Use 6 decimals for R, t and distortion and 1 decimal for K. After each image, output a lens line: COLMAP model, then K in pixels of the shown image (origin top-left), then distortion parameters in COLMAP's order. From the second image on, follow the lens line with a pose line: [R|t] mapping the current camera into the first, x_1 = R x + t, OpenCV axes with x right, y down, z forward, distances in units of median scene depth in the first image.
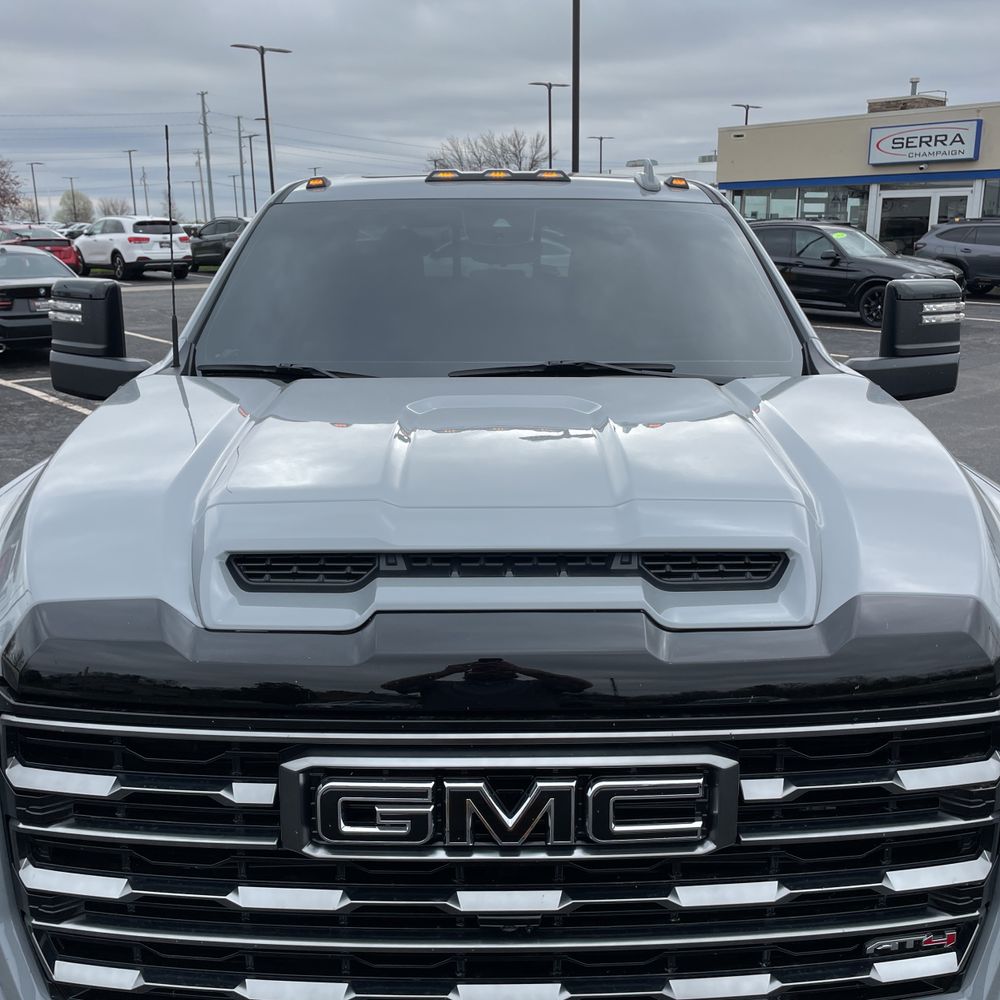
lens RADIAL K [[1005.9, 0, 505.5], [0, 1005.9, 502.9], [0, 0, 1]] dist [0.027692, 0.000000]
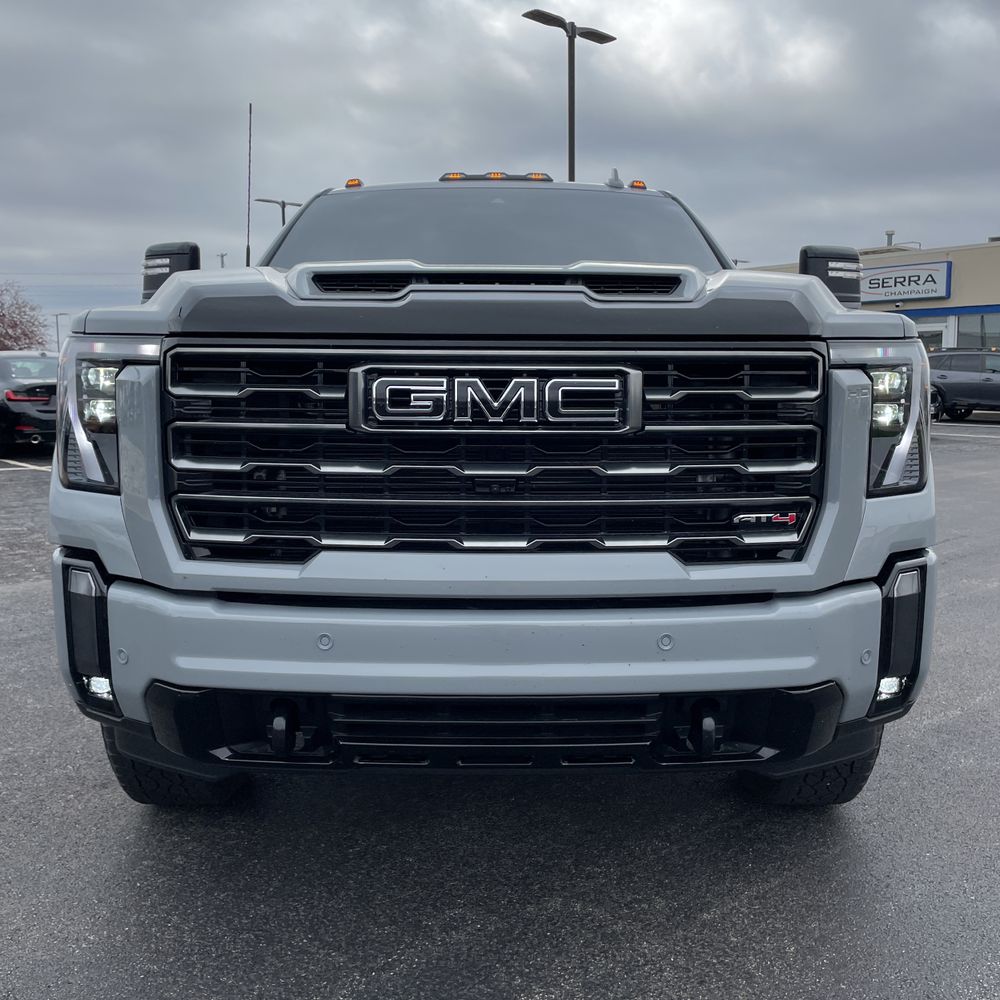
lens RADIAL K [[1005.9, 0, 505.3], [0, 1005.9, 502.7], [0, 0, 1]] dist [0.027692, 0.000000]
pose [[0.999989, 0.003817, -0.002797, 0.022181], [-0.004183, 0.989331, -0.145623, 0.635768], [0.002212, 0.145633, 0.989336, -0.474542]]
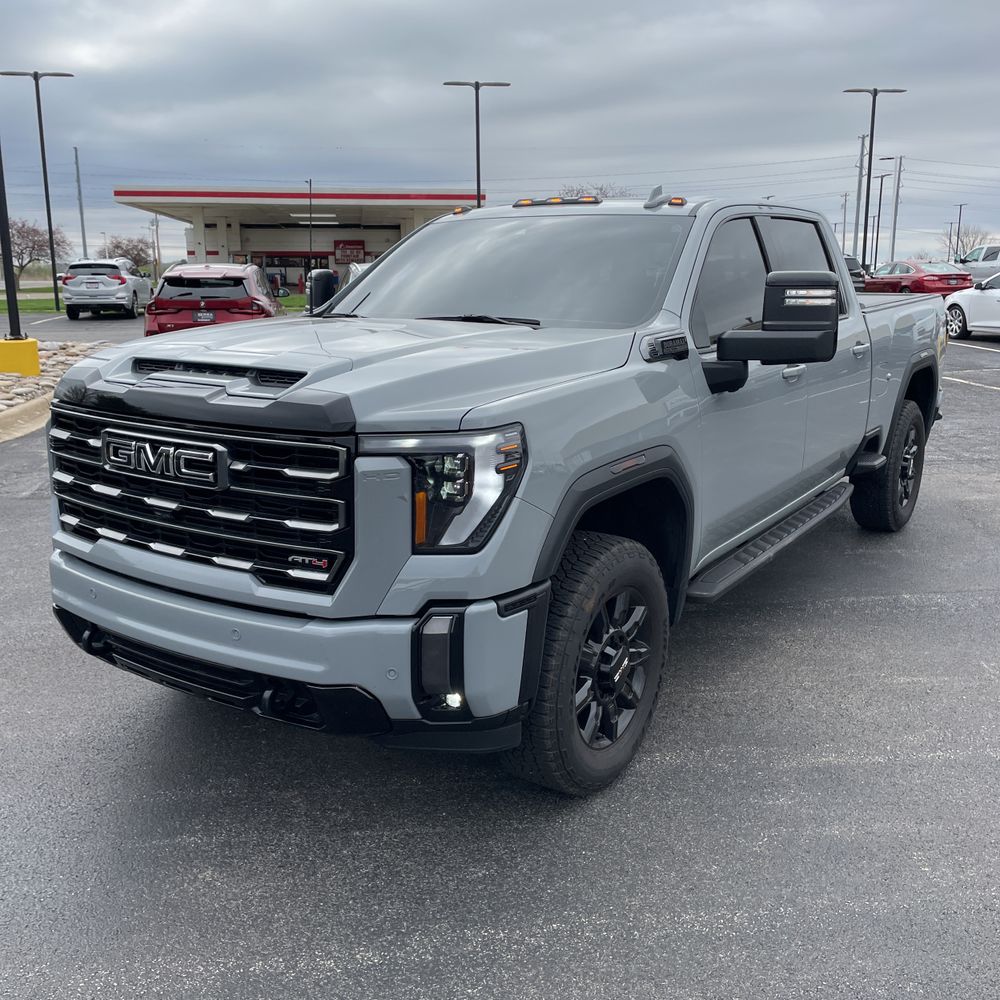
lens RADIAL K [[1005.9, 0, 501.9], [0, 1005.9, 505.9], [0, 0, 1]] dist [0.027692, 0.000000]
pose [[0.822151, 0.132488, -0.553637, 1.866607], [-0.152436, 0.988261, 0.010129, 0.245881], [0.548480, 0.076066, 0.832696, -0.499633]]
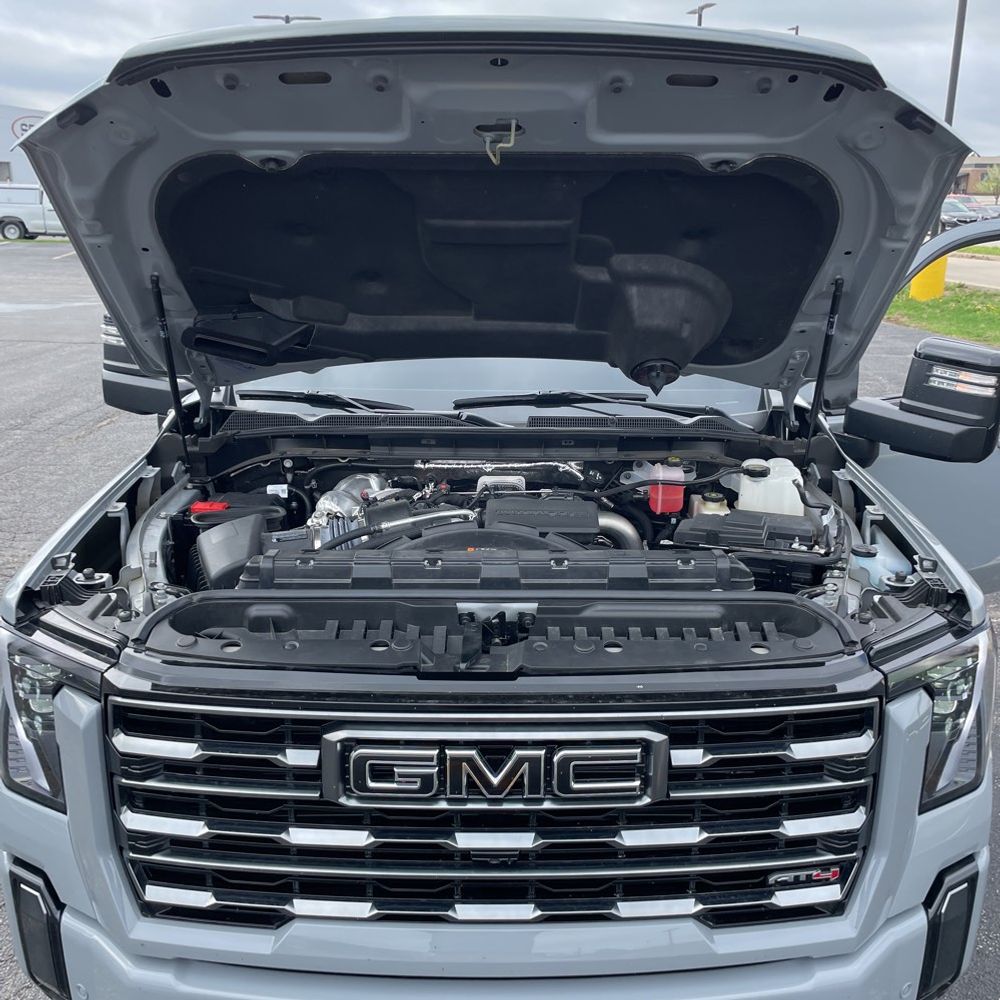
lens RADIAL K [[1005.9, 0, 506.1], [0, 1005.9, 491.9], [0, 0, 1]] dist [0.027692, 0.000000]
pose [[0.999968, 0.007630, -0.002251, 0.017220], [-0.007599, 0.999880, 0.013523, -0.074983], [0.002354, -0.013506, 0.999906, -0.296101]]
